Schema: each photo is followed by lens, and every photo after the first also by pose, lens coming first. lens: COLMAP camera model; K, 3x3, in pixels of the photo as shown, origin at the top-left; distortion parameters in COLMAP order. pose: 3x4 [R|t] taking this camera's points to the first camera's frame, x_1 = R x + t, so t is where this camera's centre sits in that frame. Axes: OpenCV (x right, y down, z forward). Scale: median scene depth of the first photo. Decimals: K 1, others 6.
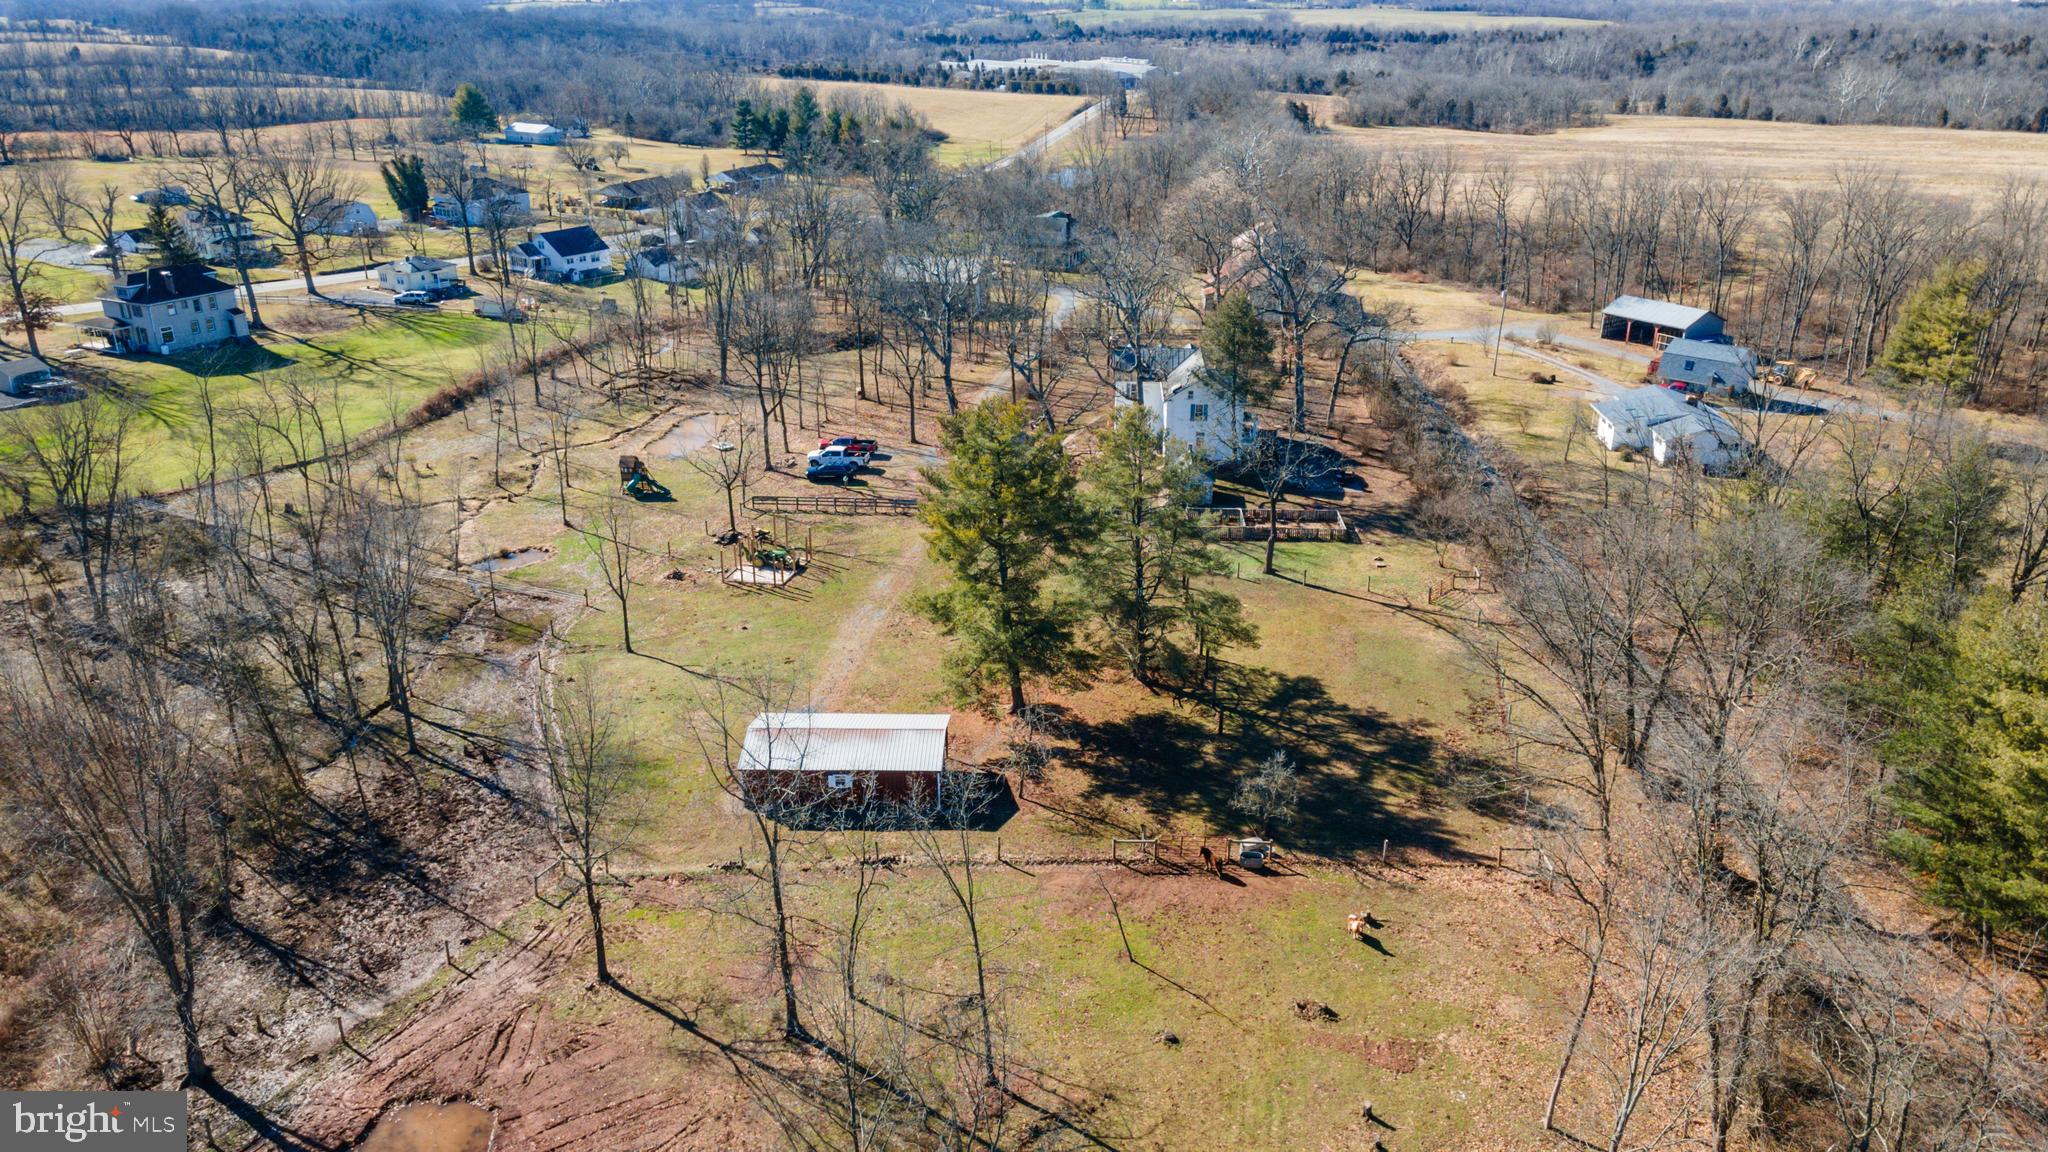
lens RADIAL K [[1459.2, 0, 1024.0], [0, 1459.2, 576.0], [0, 0, 1]] dist [0.022384, 0.032979]
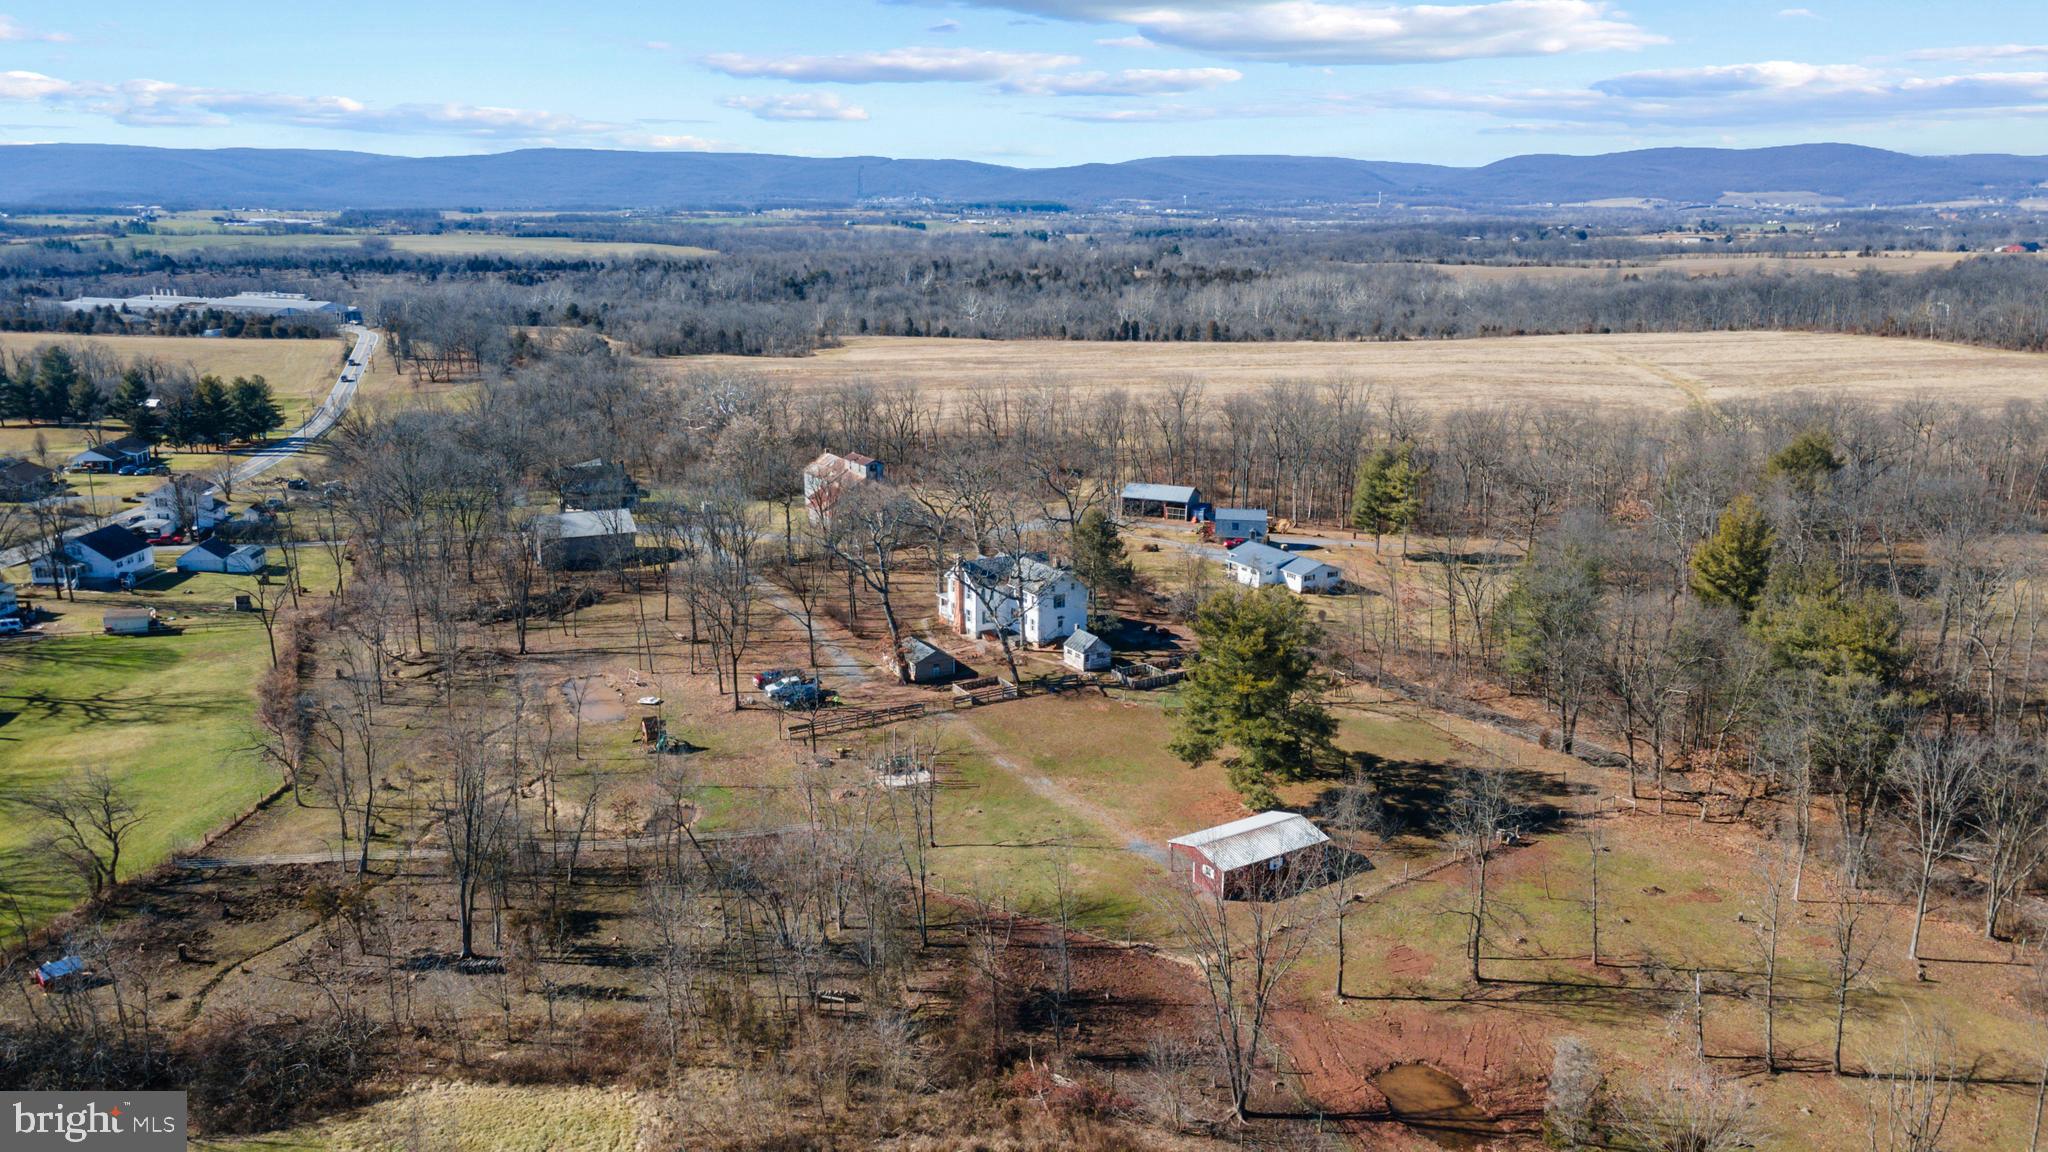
lens RADIAL K [[1459.2, 0, 1024.0], [0, 1459.2, 576.0], [0, 0, 1]] dist [0.022384, 0.032979]
pose [[0.825642, -0.136225, 0.547502, -0.398125], [0.209809, 0.974952, -0.073814, -0.029928], [-0.523733, 0.175815, 0.833543, -0.040661]]
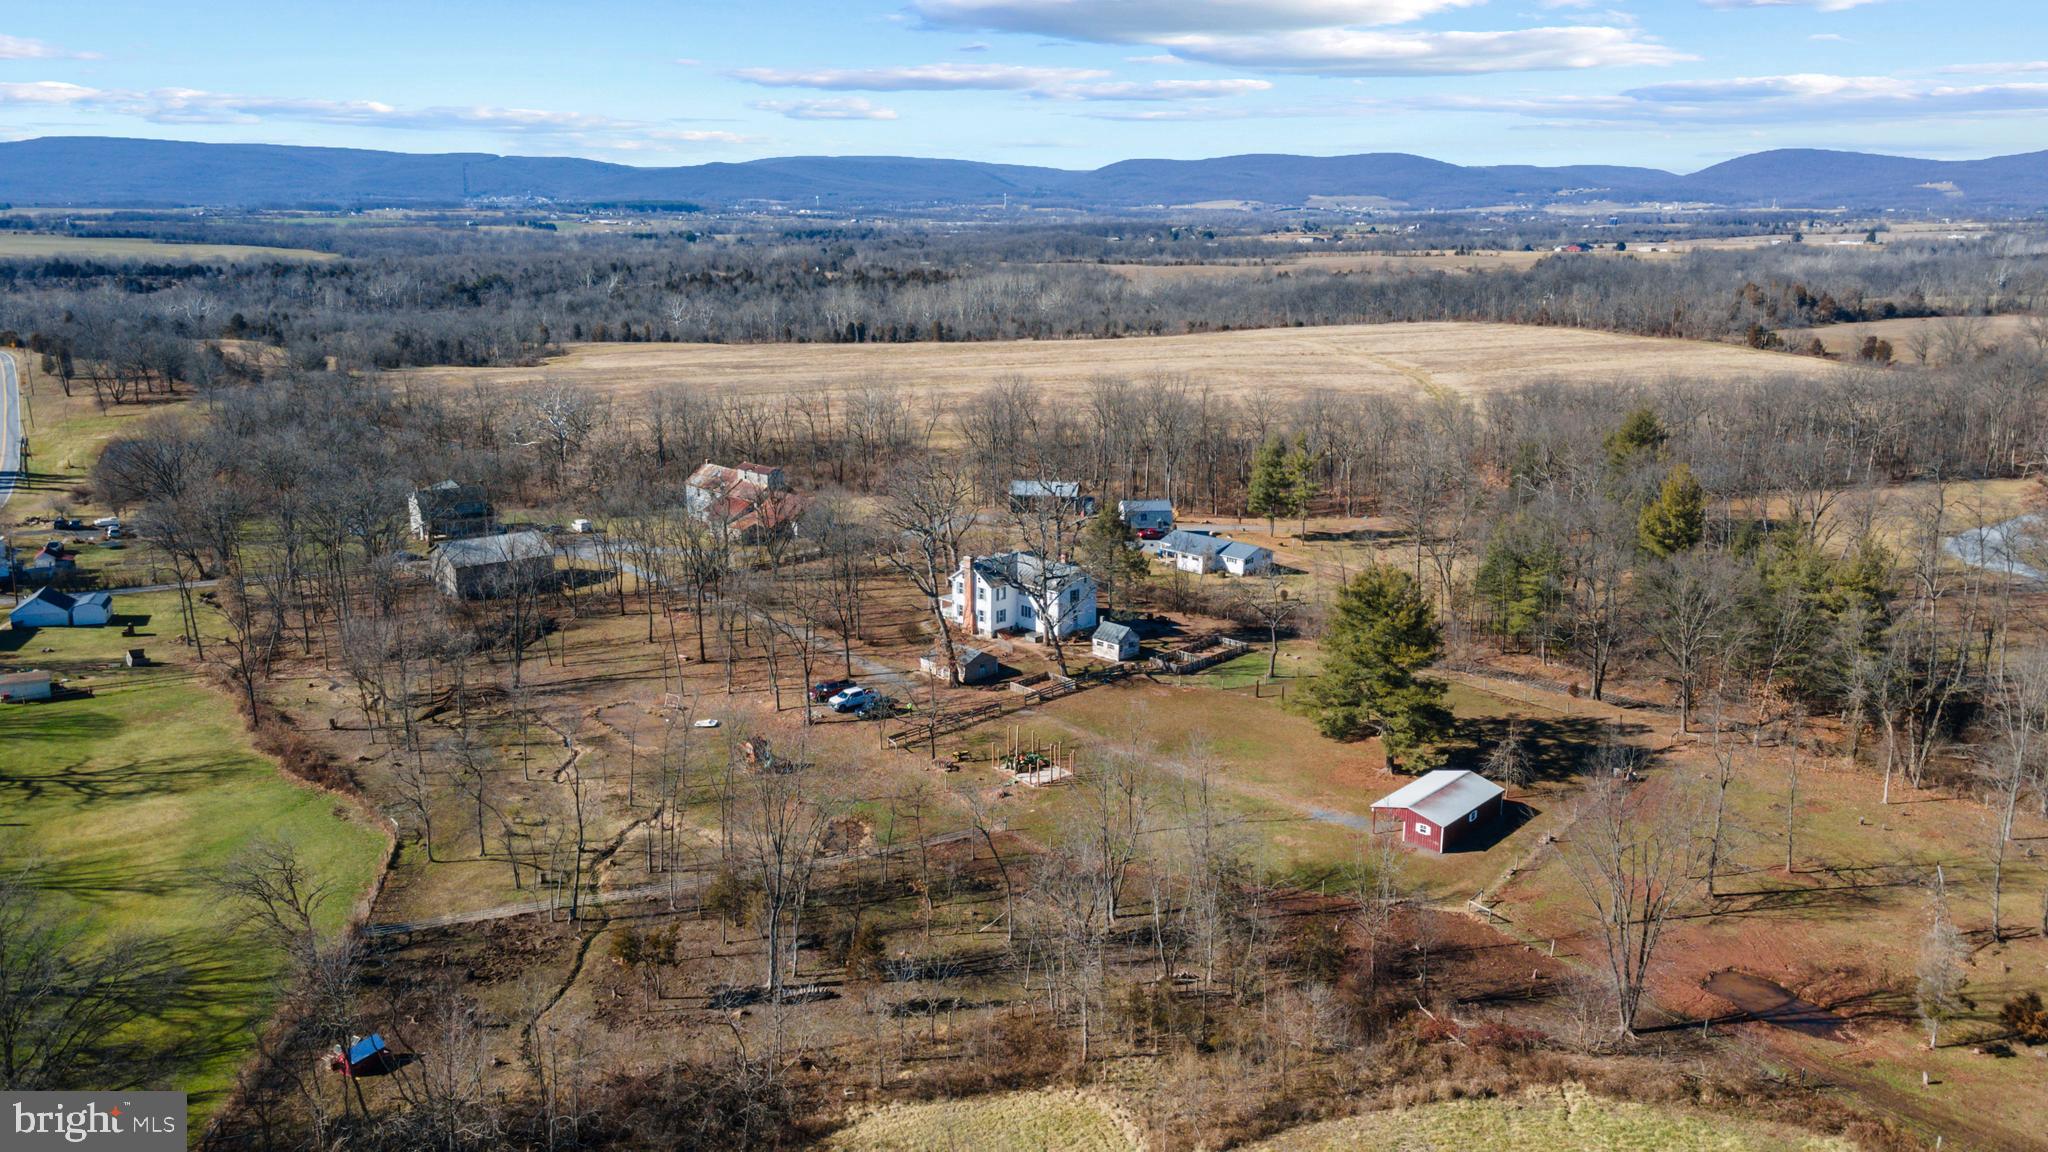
lens RADIAL K [[1459.2, 0, 1024.0], [0, 1459.2, 576.0], [0, 0, 1]] dist [0.022384, 0.032979]
pose [[0.665736, -0.180726, 0.723971, -0.565889], [0.278621, 0.960259, -0.016498, -0.078957], [-0.692218, 0.212697, 0.689633, 0.076011]]
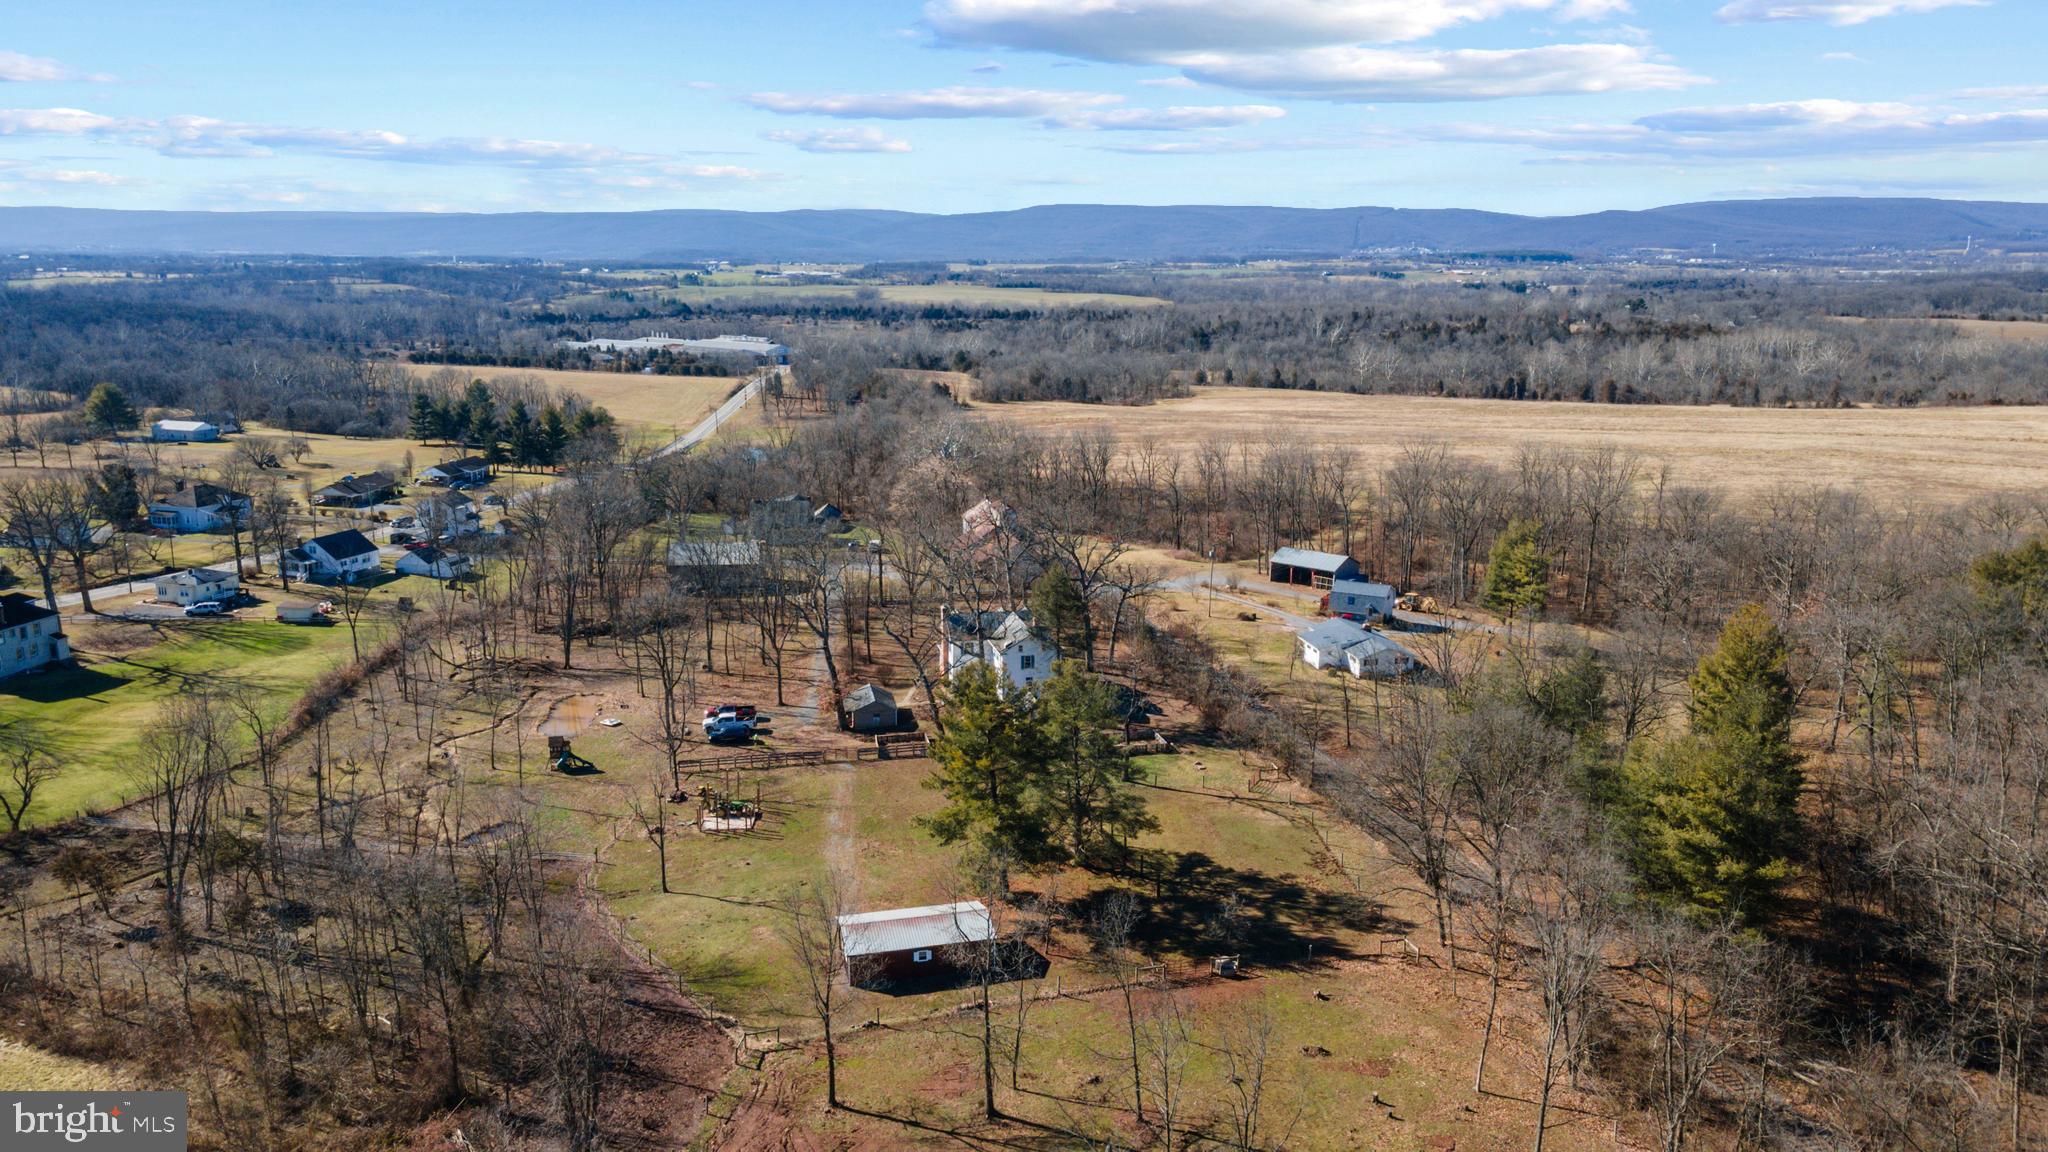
lens RADIAL K [[1468.0, 0, 1019.9], [0, 1468.0, 513.6], [0, 0, 1]] dist [0.036871, -0.000303]
pose [[0.963170, -0.044709, 0.265152, -0.140967], [0.099564, 0.975291, -0.197217, 0.007361], [-0.249783, 0.216353, 0.943822, -0.141680]]
